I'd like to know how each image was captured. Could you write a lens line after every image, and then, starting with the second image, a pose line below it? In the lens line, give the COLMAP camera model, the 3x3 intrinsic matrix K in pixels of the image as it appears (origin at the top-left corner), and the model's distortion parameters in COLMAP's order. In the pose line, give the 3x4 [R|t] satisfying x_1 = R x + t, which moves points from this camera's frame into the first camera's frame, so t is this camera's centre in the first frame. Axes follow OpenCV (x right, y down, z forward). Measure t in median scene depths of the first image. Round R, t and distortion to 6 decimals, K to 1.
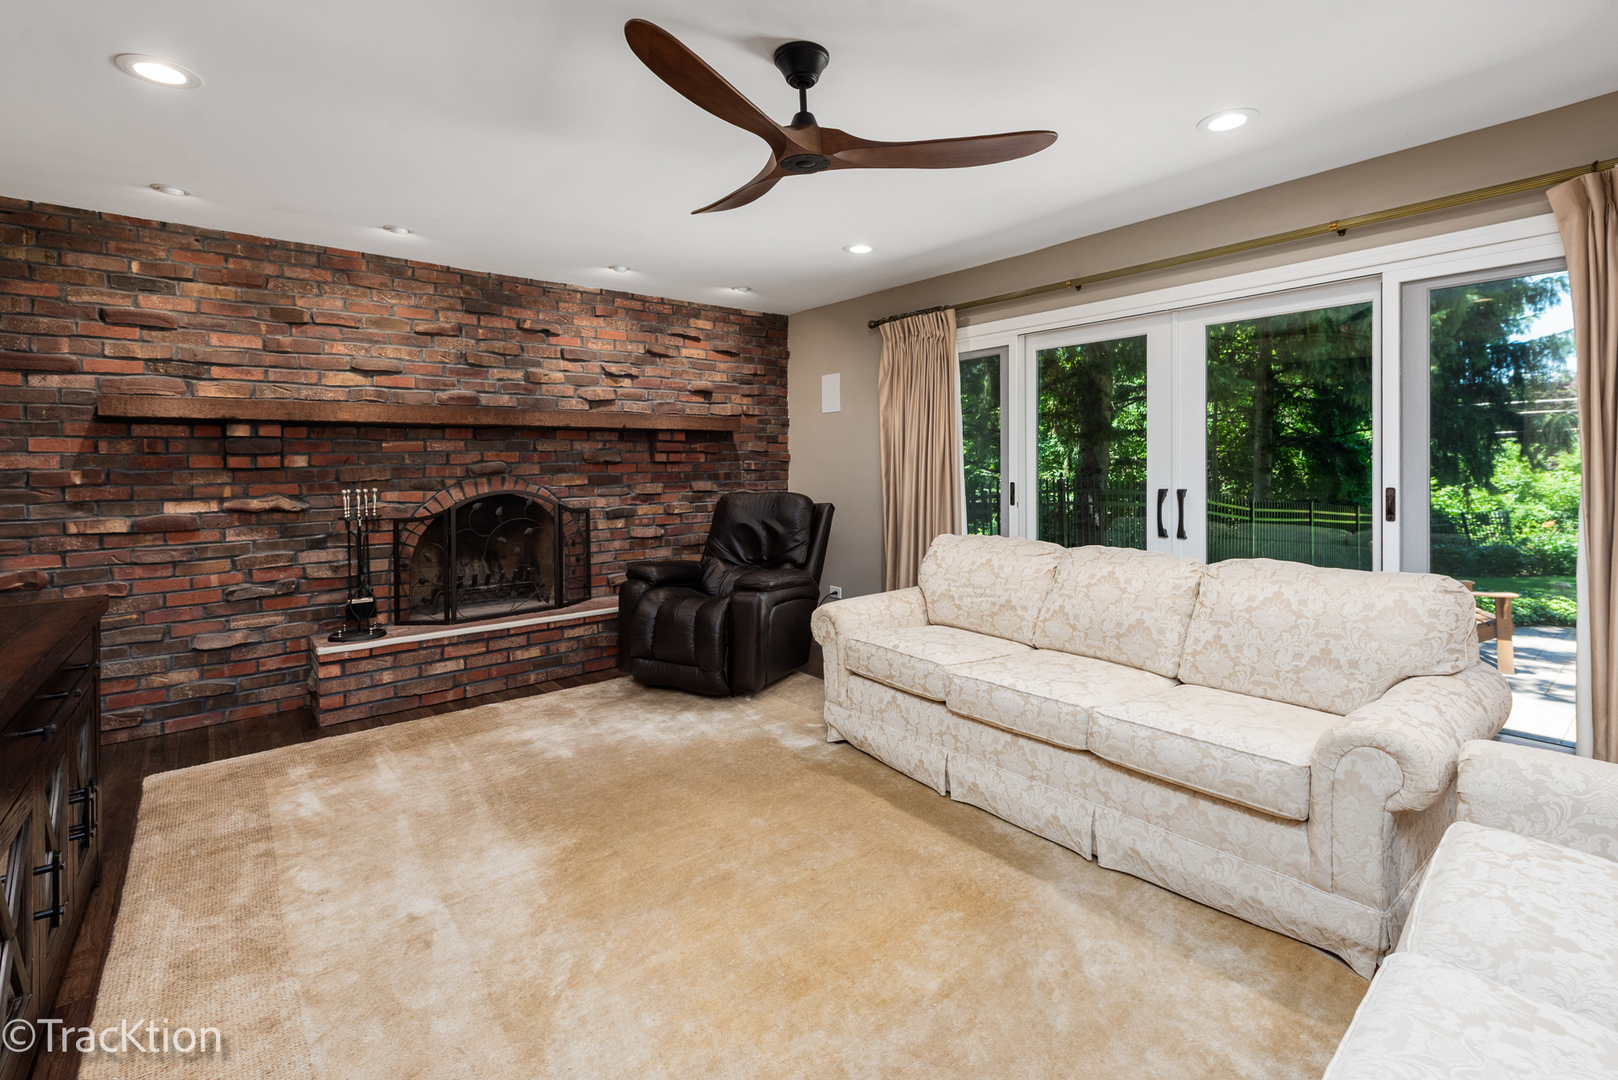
lens RADIAL K [[716.9, 0, 809.4], [0, 716.9, 470.4], [0, 0, 1]] dist [0.009416, -0.003546]
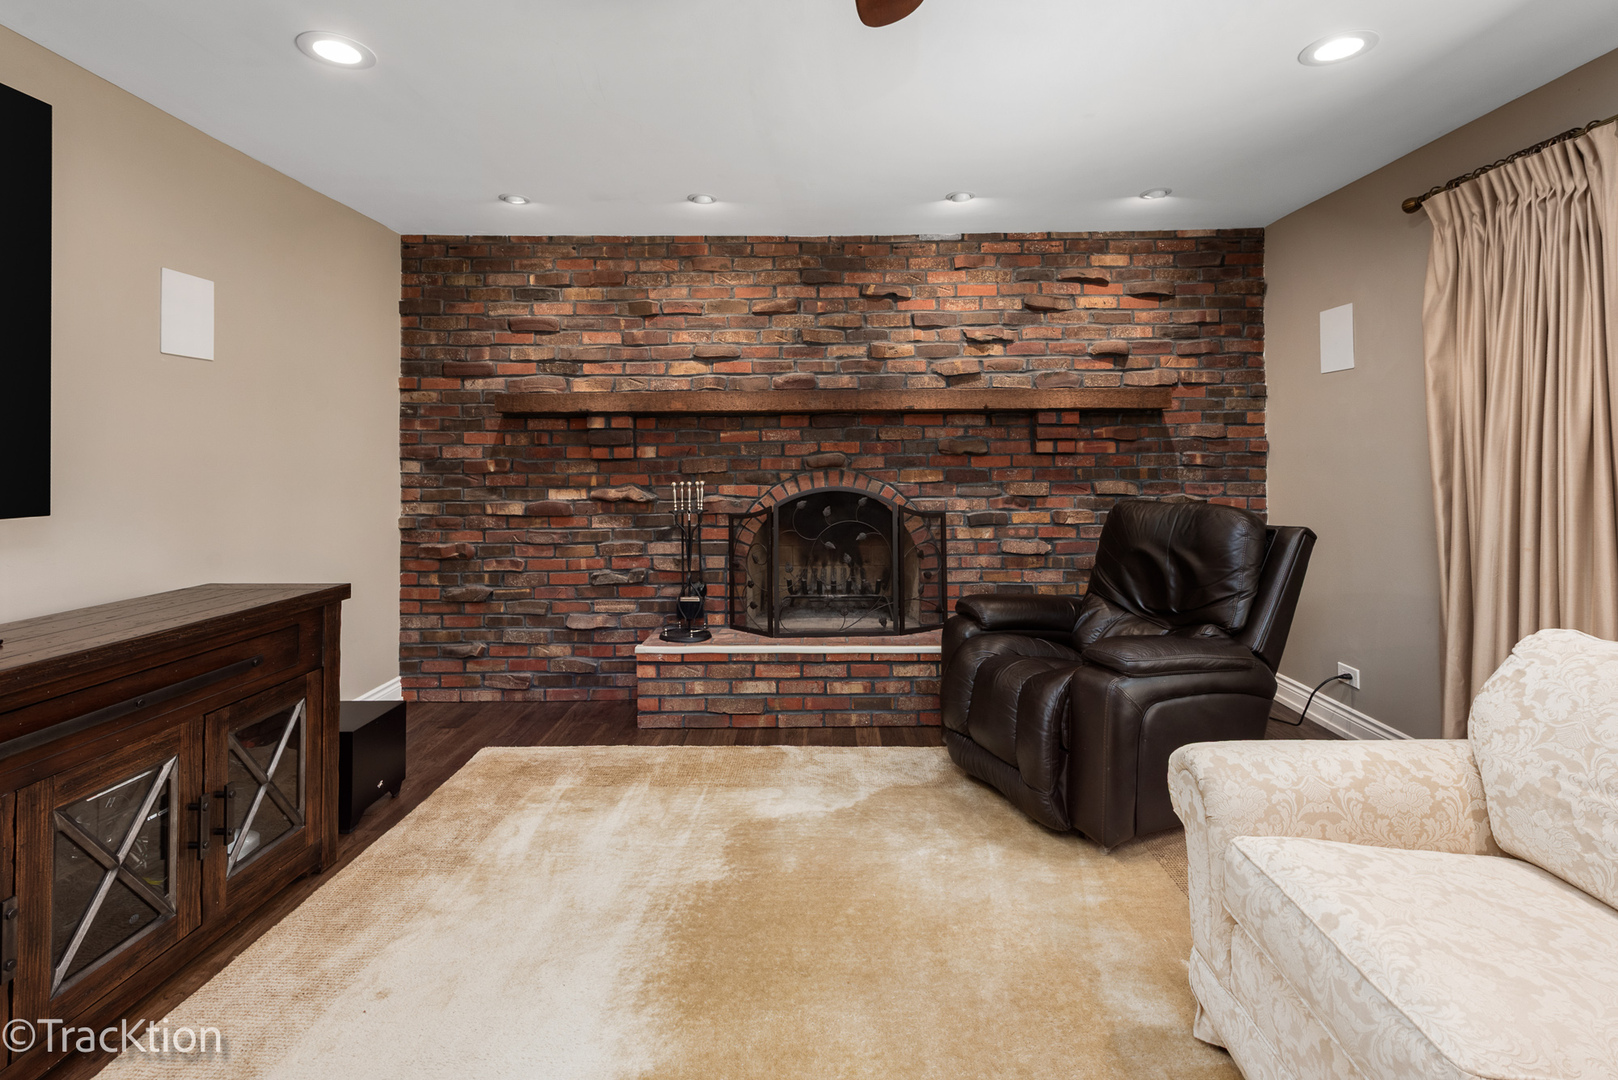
lens RADIAL K [[728.8, 0, 814.5], [0, 728.8, 440.9], [0, 0, 1]] dist [0.012107, -0.003635]
pose [[0.771737, -0.006399, -0.635909, 0.113268], [-0.008930, 0.999742, -0.020897, -0.008725], [0.635879, 0.021806, 0.771481, 0.345517]]
